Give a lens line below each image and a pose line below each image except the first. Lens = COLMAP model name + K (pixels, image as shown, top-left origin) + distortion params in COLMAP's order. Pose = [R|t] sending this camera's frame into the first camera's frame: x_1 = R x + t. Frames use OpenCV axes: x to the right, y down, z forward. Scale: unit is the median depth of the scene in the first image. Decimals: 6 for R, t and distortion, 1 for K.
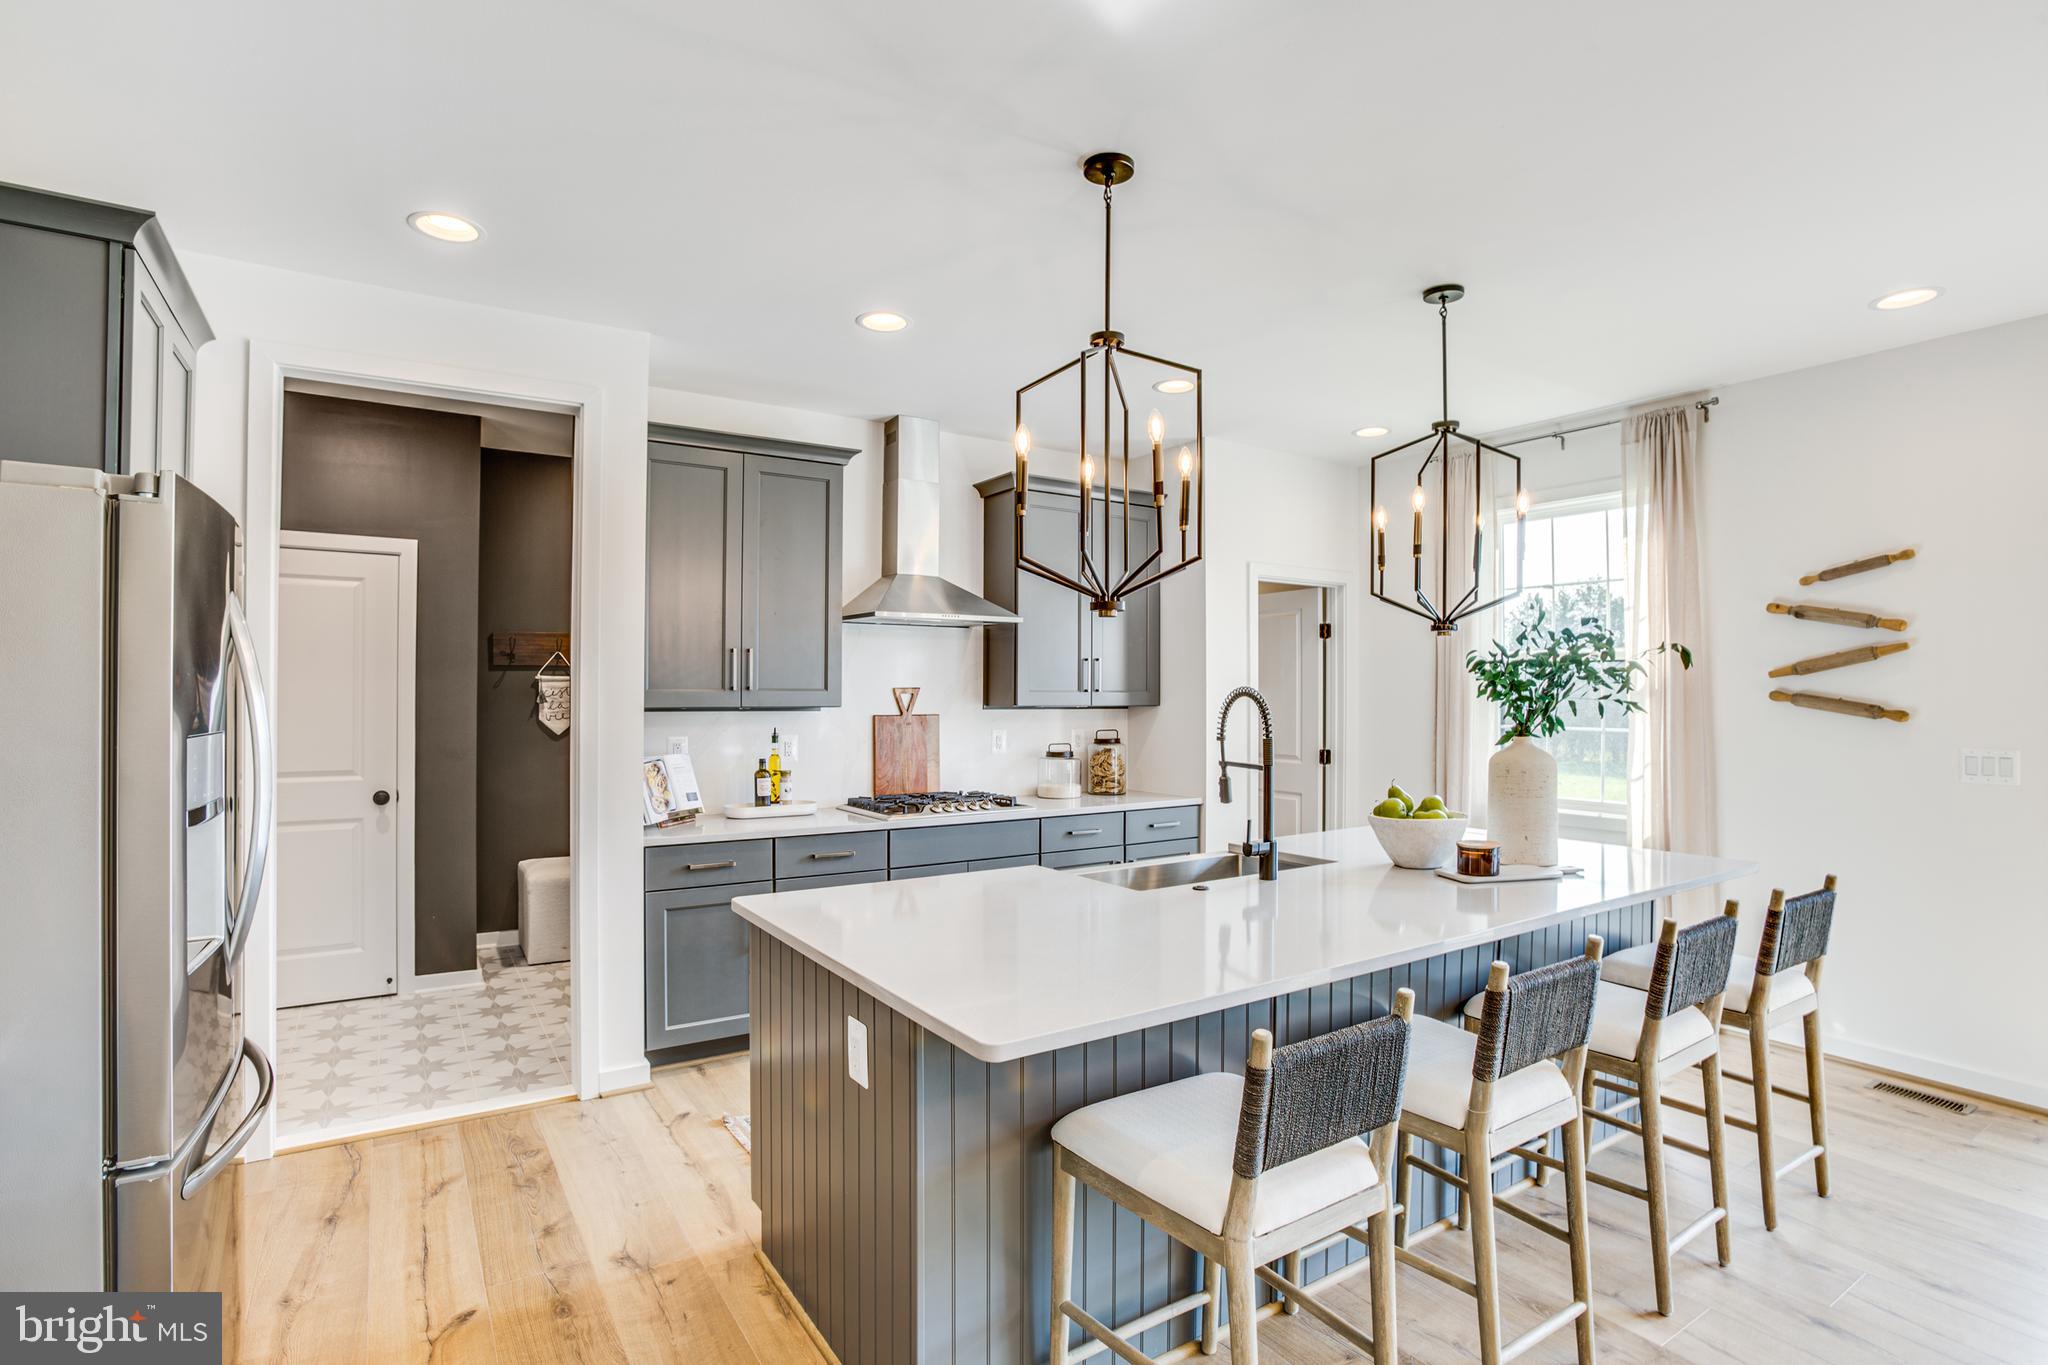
lens RADIAL K [[999.5, 0, 1002.2], [0, 999.5, 687.0], [0, 0, 1]] dist [-0.056226, 0.022373]
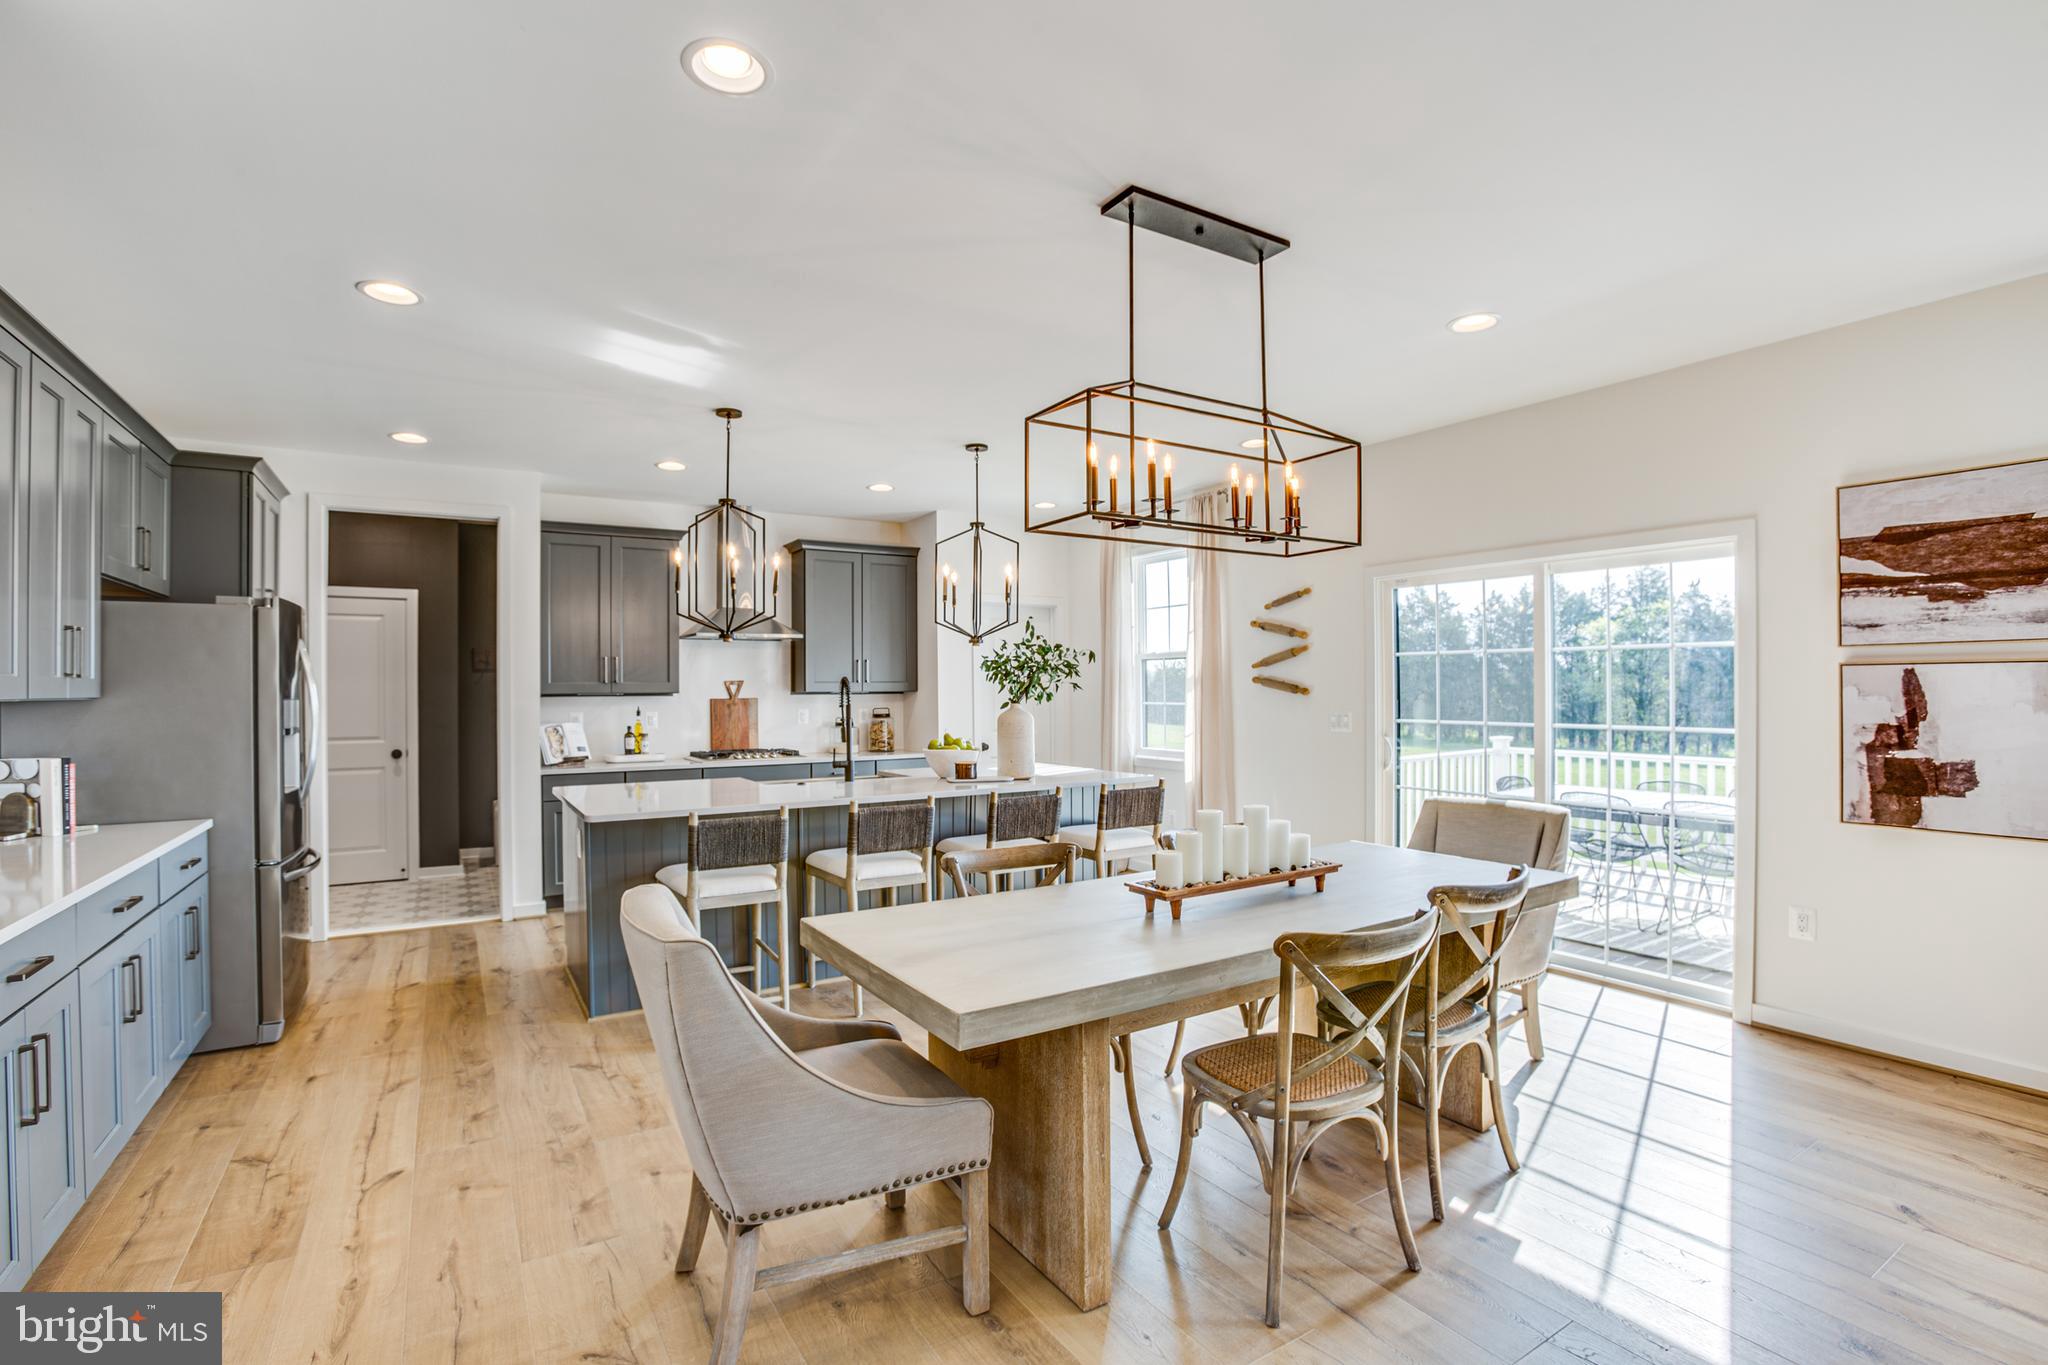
lens RADIAL K [[915.1, 0, 964.6], [0, 915.1, 690.6], [0, 0, 1]] dist [-0.023440, 0.000872]
pose [[0.999189, -0.009779, -0.039064, 0.431376], [0.010006, 0.999934, 0.005624, 0.015267], [0.039006, -0.006011, 0.999221, -0.539677]]
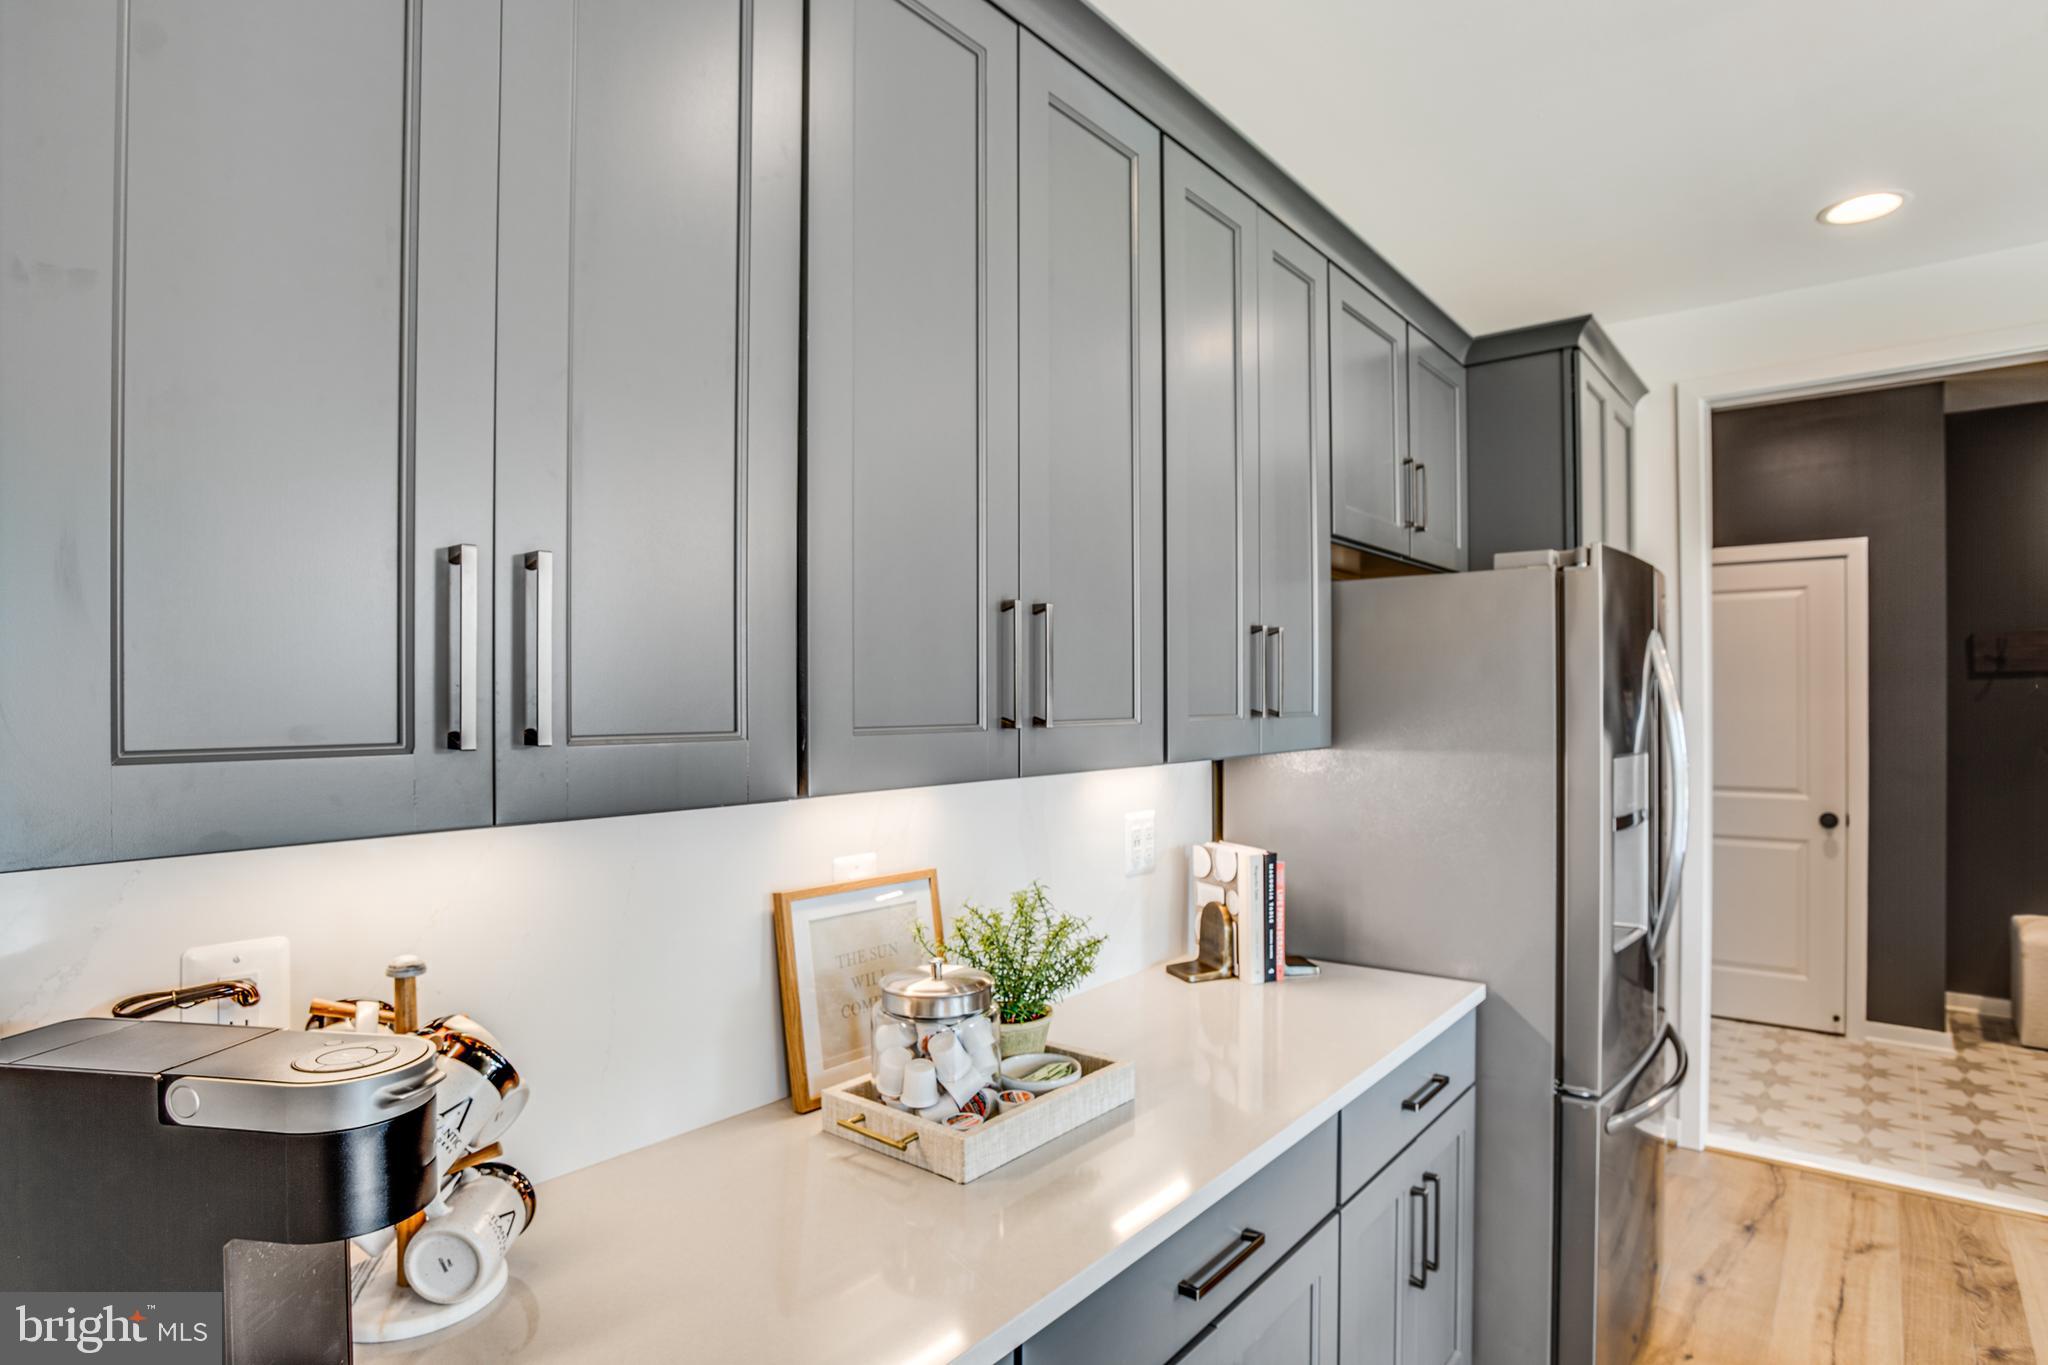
lens RADIAL K [[1085.2, 0, 1029.6], [0, 1085.2, 694.4], [0, 0, 1]] dist [-0.081856, 0.031901]
pose [[0.325584, -0.008416, -0.945476, 0.074361], [0.010103, 0.999934, -0.005421, -0.011072], [0.945459, -0.007787, 0.325648, -0.051544]]
